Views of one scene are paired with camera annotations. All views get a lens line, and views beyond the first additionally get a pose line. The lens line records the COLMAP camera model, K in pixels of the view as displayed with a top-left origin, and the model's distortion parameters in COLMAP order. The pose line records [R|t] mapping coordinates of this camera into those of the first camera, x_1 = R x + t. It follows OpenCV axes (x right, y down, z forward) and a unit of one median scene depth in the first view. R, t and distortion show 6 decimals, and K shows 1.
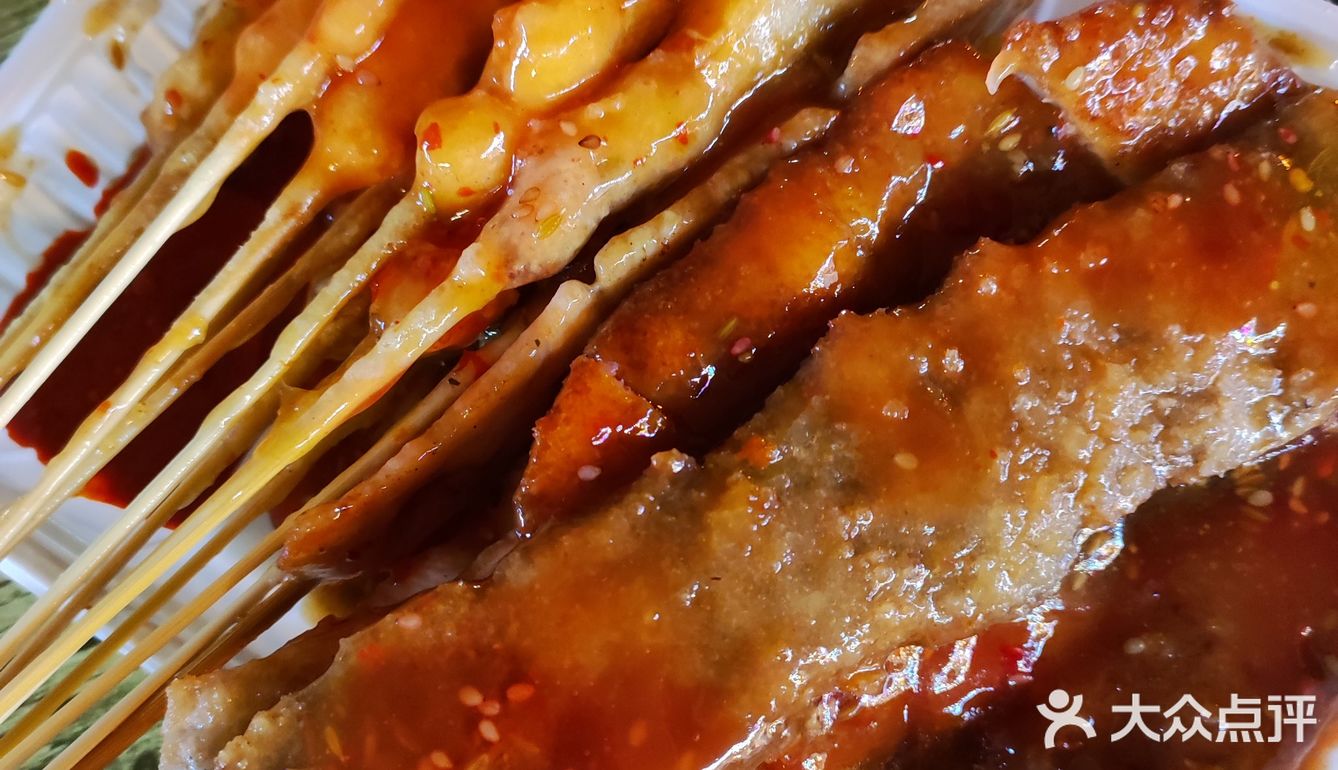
lens RADIAL K [[1442.4, 0, 675.7], [0, 1442.4, 383.3], [0, 0, 1]] dist [-0.002720, 0.000000]
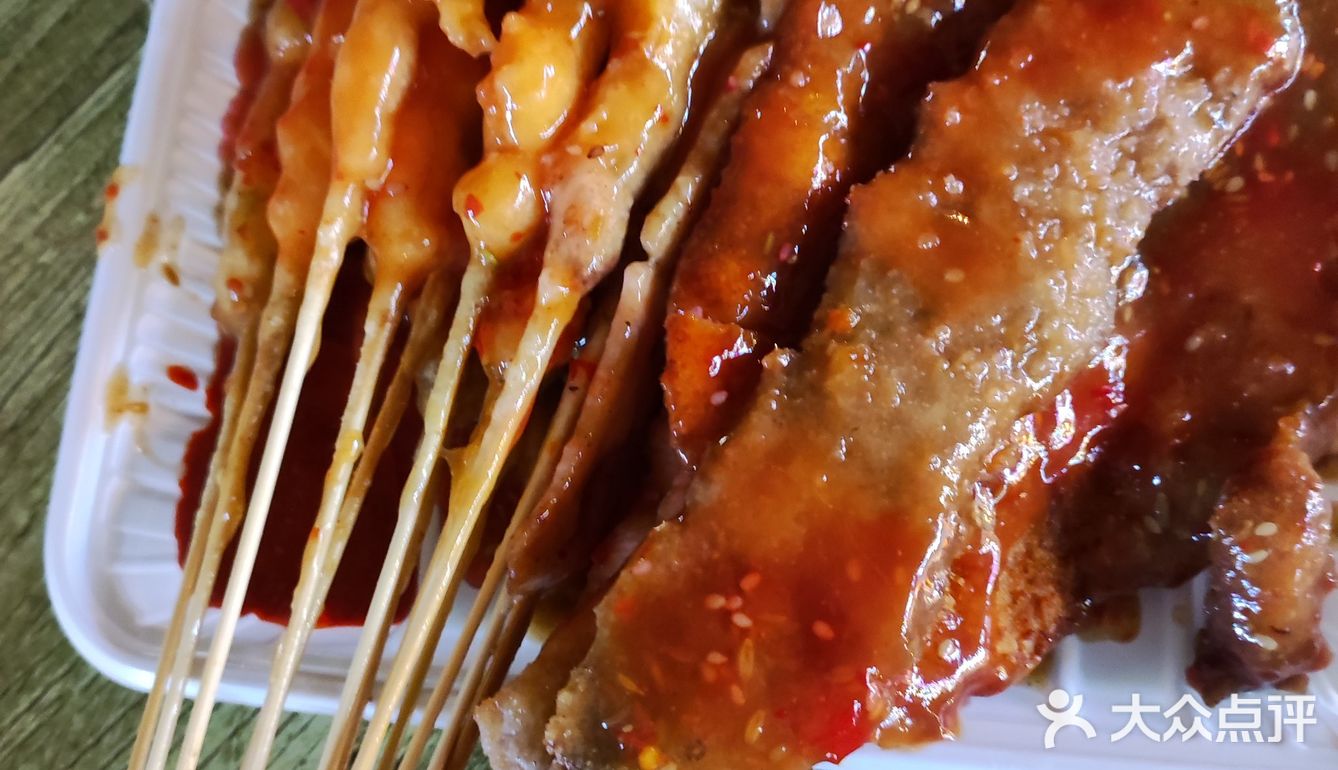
lens RADIAL K [[1442.4, 0, 663.8], [0, 1442.4, 389.2], [0, 0, 1]] dist [-0.002720, 0.000000]
pose [[0.904311, -0.426612, 0.014977, -0.110044], [0.426853, 0.904063, -0.021588, 0.058561], [-0.004330, 0.025915, 0.999655, -0.180901]]
